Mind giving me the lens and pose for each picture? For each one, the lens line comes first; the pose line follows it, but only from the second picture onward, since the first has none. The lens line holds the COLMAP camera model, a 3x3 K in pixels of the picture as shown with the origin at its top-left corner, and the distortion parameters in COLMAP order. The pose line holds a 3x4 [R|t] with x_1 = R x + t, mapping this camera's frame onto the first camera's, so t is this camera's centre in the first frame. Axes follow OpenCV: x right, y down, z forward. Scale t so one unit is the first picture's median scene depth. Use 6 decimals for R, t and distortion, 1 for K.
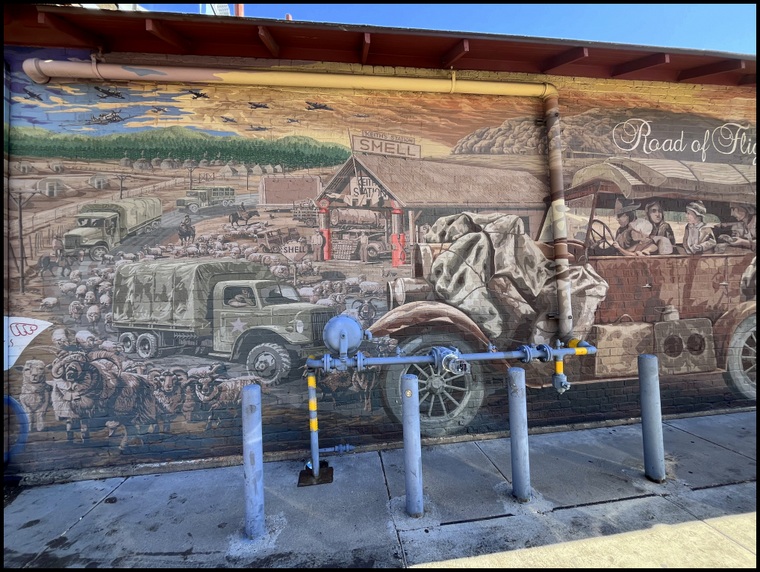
lens RADIAL K [[305.4, 0, 379.9], [0, 305.4, 285.0], [0, 0, 1]] dist [-0.001770, -0.000039]
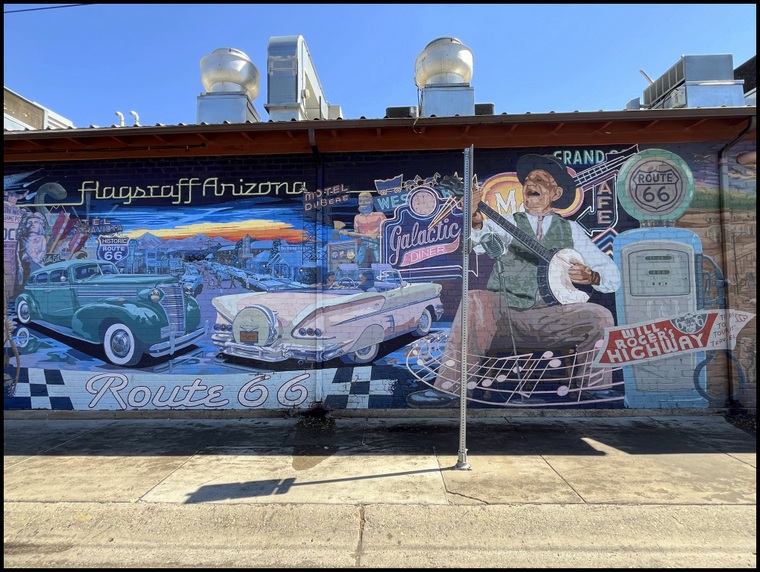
lens RADIAL K [[375.4, 0, 378.1], [0, 375.4, 283.4], [0, 0, 1]] dist [-0.003028, -0.000489]
pose [[0.987354, 0.020498, -0.157198, -2.090081], [-0.022993, 0.999637, -0.014069, 0.026602], [0.156852, 0.017505, 0.987467, -0.951495]]
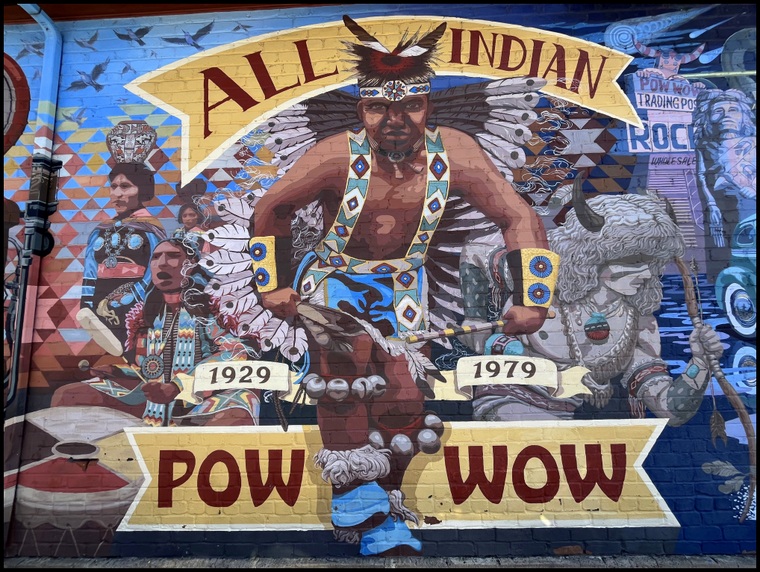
lens RADIAL K [[305.4, 0, 379.7], [0, 305.4, 285.5], [0, 0, 1]] dist [-0.001770, -0.000039]
pose [[0.987183, 0.001416, -0.159586, -4.272398], [-0.012144, 0.997728, -0.066269, 0.155000], [0.159130, 0.067358, 0.984957, -0.295888]]
